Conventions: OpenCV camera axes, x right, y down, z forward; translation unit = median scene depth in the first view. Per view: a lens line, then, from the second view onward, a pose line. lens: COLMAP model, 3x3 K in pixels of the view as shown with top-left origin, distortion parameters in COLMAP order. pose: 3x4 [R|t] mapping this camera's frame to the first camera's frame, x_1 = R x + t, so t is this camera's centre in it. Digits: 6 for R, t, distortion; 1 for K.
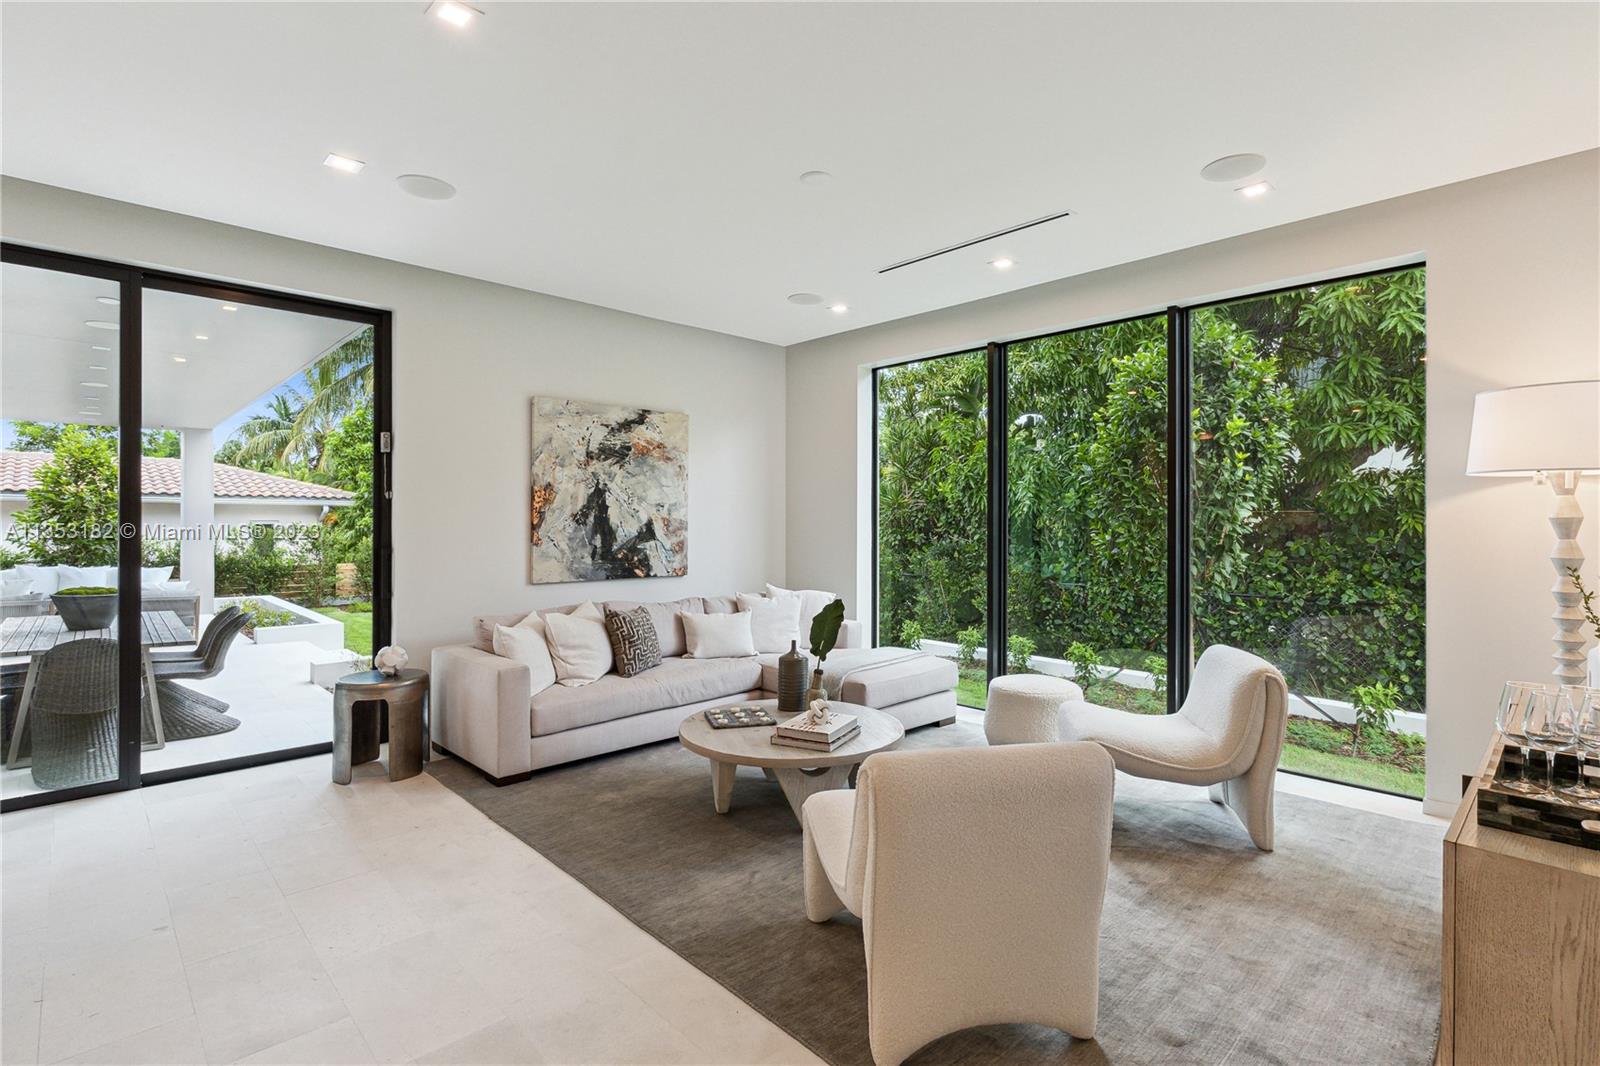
lens RADIAL K [[754.6, 0, 810.7], [0, 754.6, 525.1], [0, 0, 1]] dist [0.006329, -0.002241]
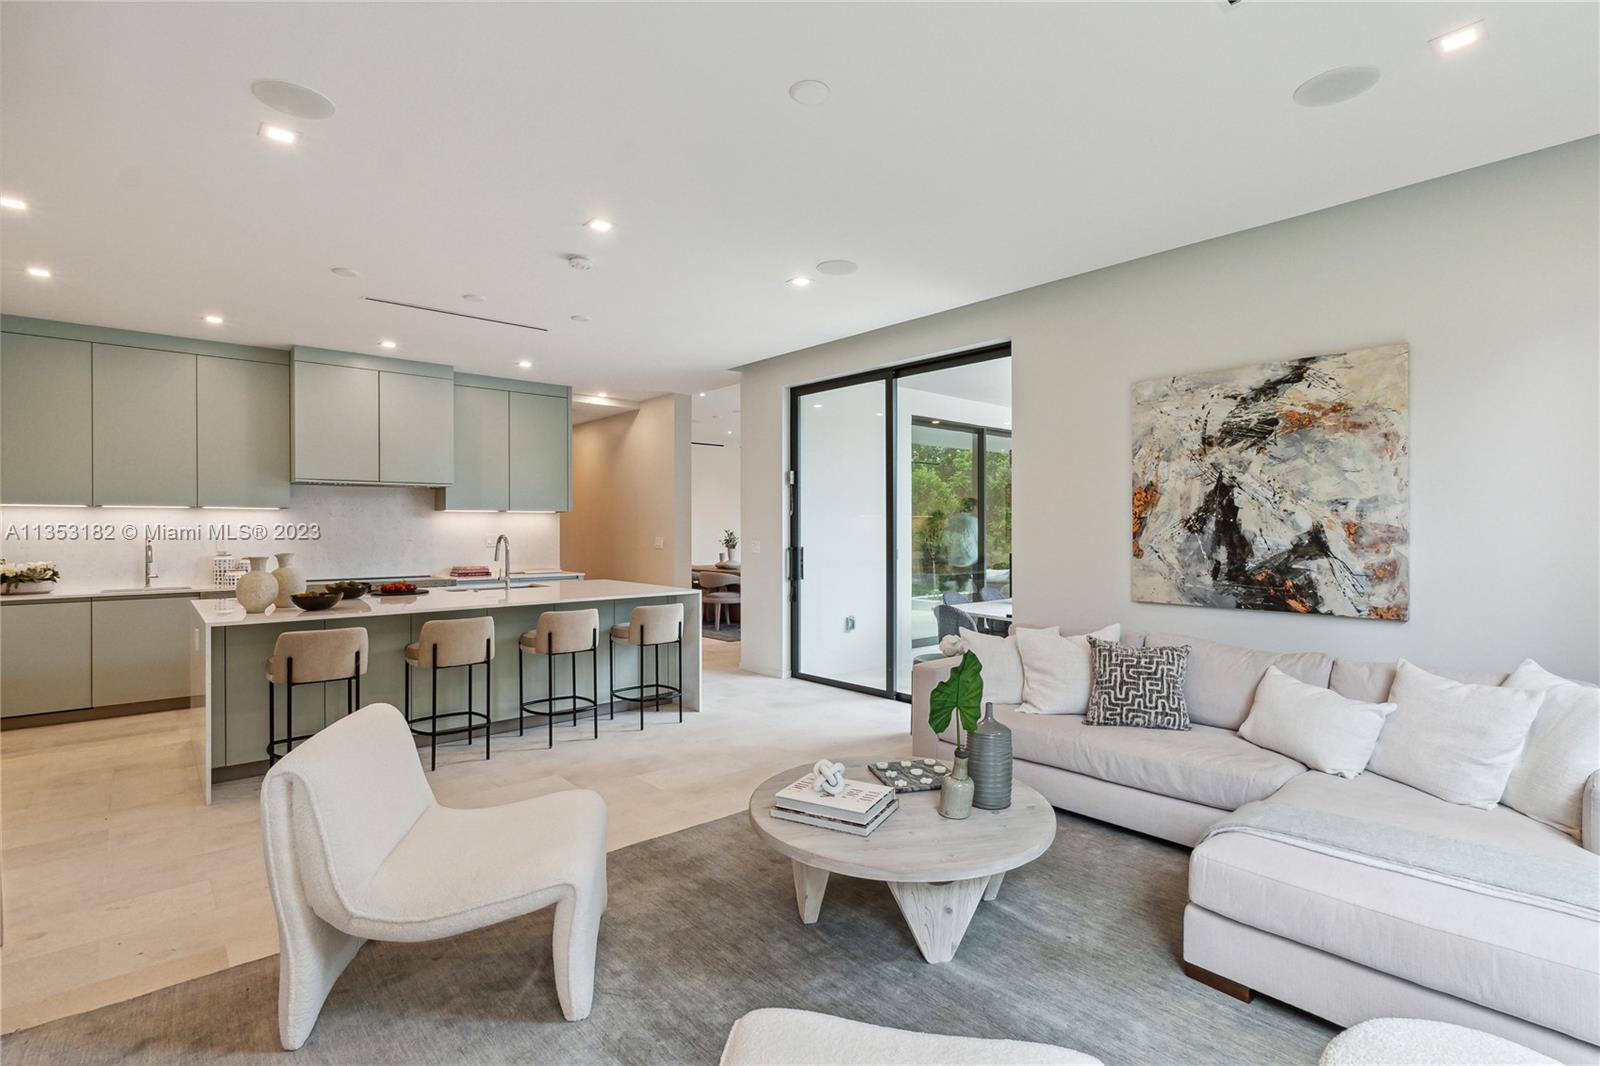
lens RADIAL K [[754.6, 0, 799.3], [0, 754.6, 531.2], [0, 0, 1]] dist [0.006329, -0.002241]
pose [[-0.048164, 0.002405, -0.998837, 0.472148], [-0.002246, 0.999994, 0.002516, -0.003008], [0.998837, 0.002365, -0.048158, 0.610476]]
